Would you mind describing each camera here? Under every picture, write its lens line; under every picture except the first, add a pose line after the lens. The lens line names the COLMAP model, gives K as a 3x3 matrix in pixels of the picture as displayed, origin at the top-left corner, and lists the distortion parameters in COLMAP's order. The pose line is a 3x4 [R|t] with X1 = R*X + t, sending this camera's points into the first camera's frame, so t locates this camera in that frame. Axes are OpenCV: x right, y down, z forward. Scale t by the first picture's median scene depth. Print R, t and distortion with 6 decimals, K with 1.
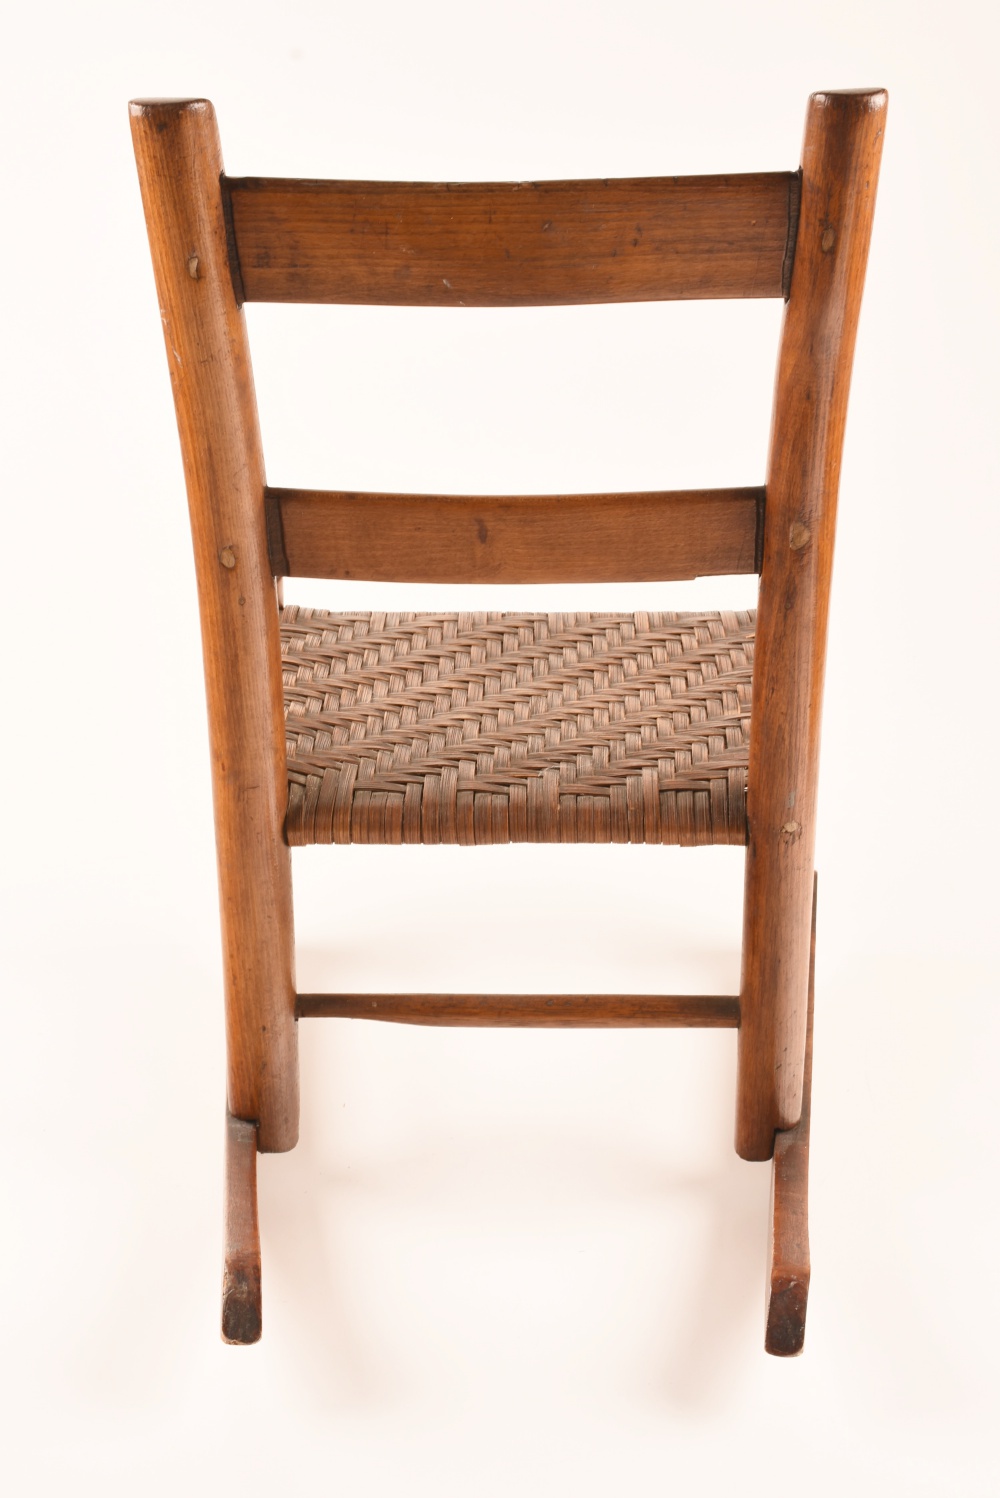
lens RADIAL K [[2685.5, 0, 499.6], [0, 2685.5, 749.8], [0, 0, 1]] dist [0.005367, 0.000000]
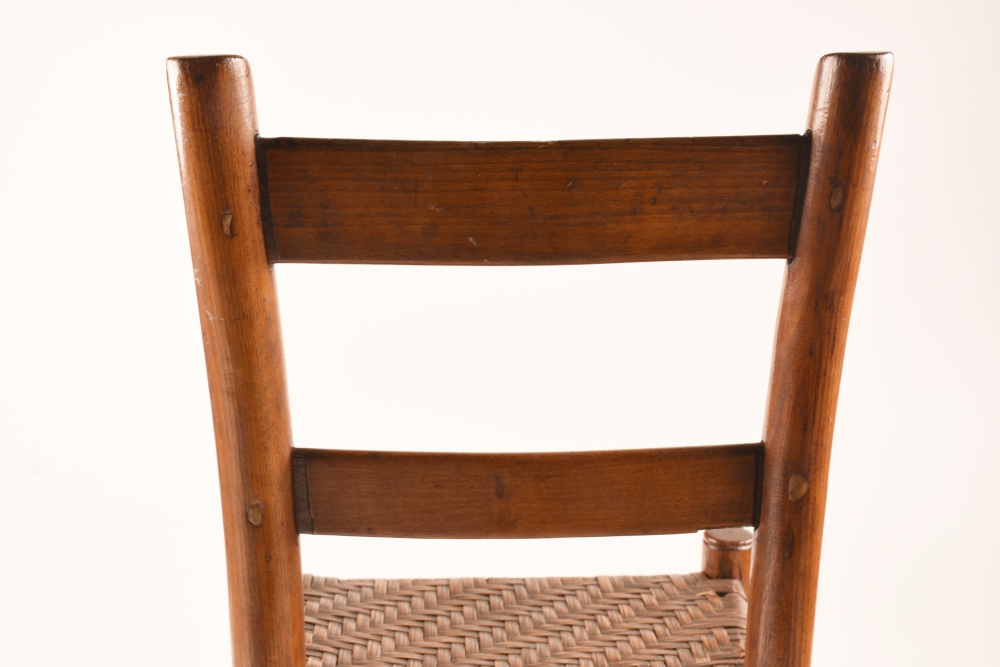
lens RADIAL K [[1588.8, 0, 503.8], [0, 1588.8, 334.1], [0, 0, 1]] dist [-0.023267, 0.000000]
pose [[0.998276, -0.005088, 0.058473, -0.041399], [0.017720, 0.975875, -0.217610, -0.004756], [-0.055955, 0.218271, 0.974283, 0.387505]]
